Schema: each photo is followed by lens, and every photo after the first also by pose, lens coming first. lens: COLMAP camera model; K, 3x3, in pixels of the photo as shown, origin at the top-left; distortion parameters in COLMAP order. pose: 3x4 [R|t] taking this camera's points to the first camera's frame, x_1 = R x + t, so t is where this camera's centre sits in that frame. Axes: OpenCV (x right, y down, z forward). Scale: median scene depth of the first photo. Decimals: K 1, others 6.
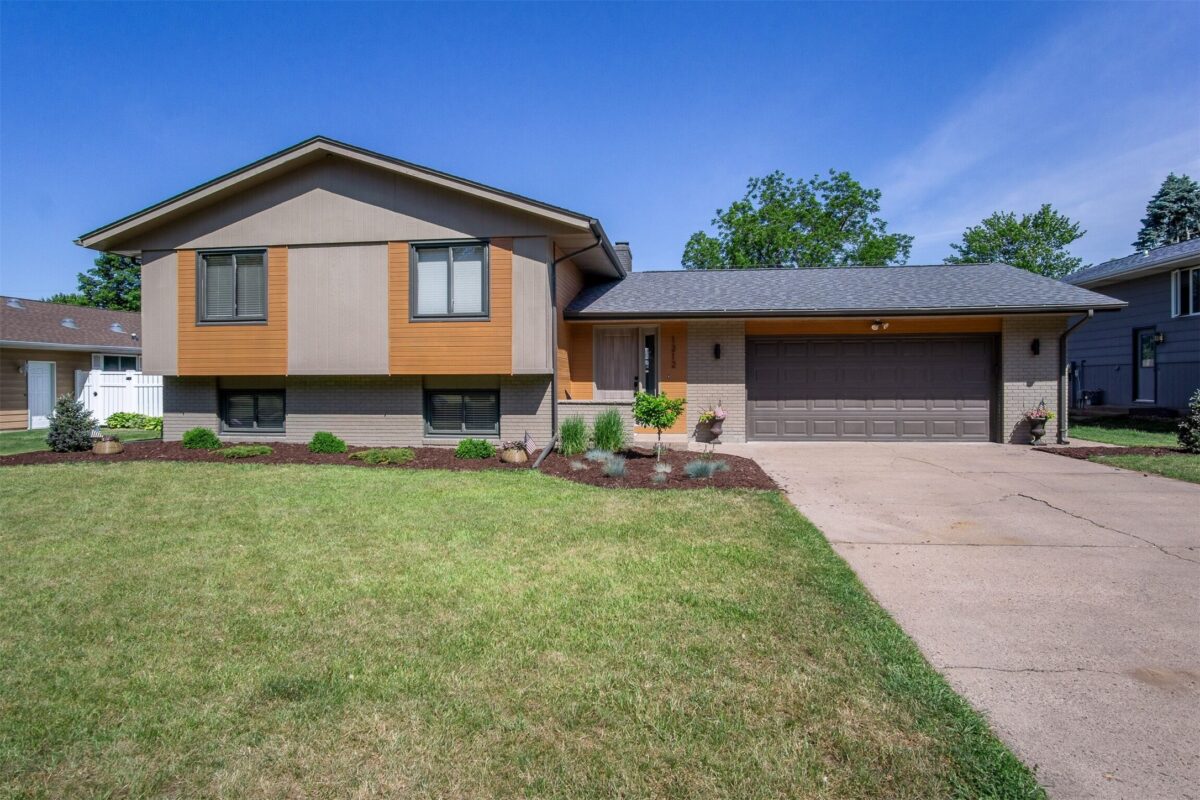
lens RADIAL K [[638.3, 0, 579.4], [0, 638.3, 423.8], [0, 0, 1]] dist [-0.030209, 0.005788]
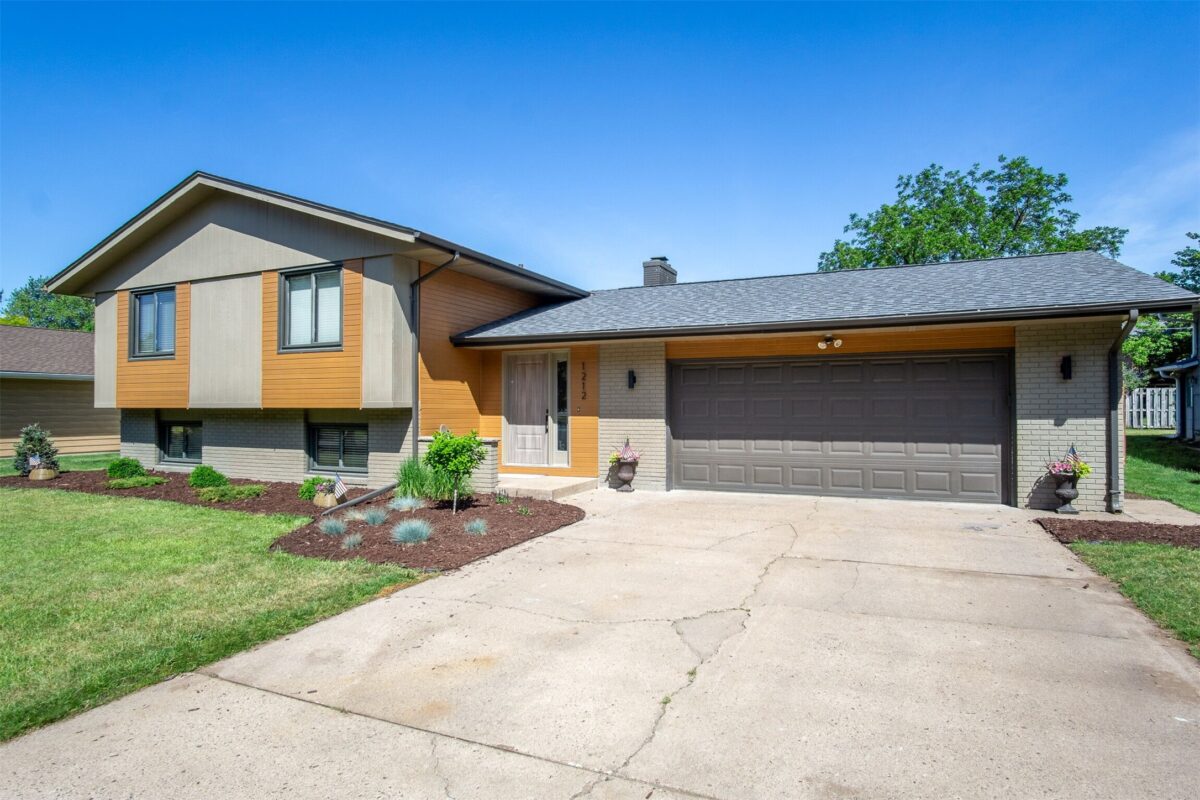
lens RADIAL K [[638.3, 0, 607.3], [0, 638.3, 435.5], [0, 0, 1]] dist [-0.030209, 0.005788]
pose [[0.957658, 0.014625, -0.287537, 0.448615], [-0.020820, 0.999612, -0.018499, -0.026593], [0.287155, 0.023702, 0.957591, 0.212286]]
